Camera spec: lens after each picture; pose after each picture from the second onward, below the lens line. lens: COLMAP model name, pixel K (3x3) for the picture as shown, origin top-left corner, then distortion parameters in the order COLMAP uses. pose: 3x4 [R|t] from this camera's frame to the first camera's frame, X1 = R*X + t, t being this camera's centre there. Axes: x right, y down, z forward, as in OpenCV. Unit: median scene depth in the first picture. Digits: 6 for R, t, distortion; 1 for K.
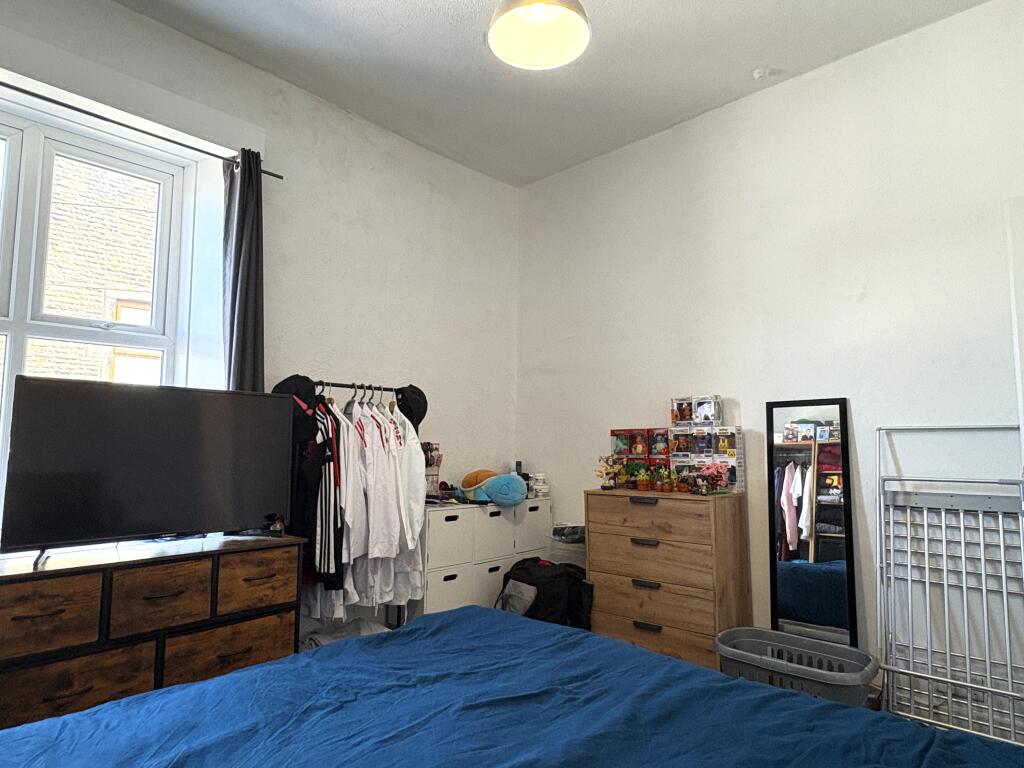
lens RADIAL K [[605.0, 0, 507.7], [0, 605.0, 385.2], [0, 0, 1]] dist [0.000521, 0.000104]
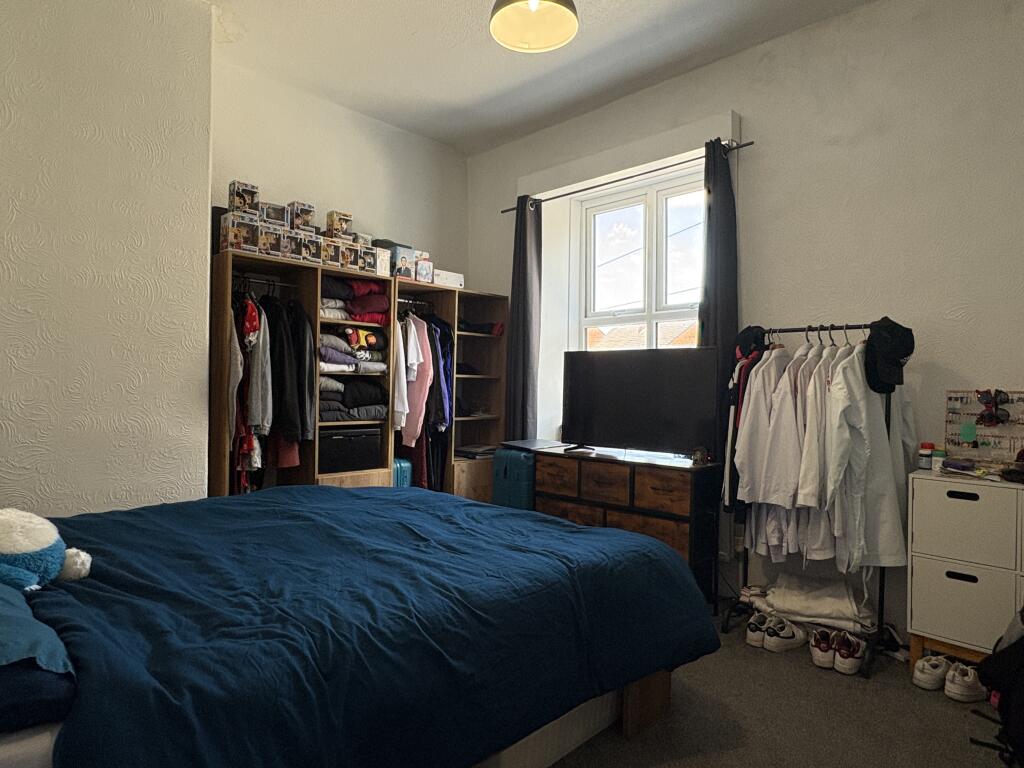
lens RADIAL K [[605.0, 0, 507.7], [0, 605.0, 385.2], [0, 0, 1]] dist [0.000521, 0.000104]
pose [[-0.028299, -0.006861, -0.999576, 0.903902], [0.083441, 0.996470, -0.009202, 0.075346], [0.996111, -0.083666, -0.027627, 0.709700]]
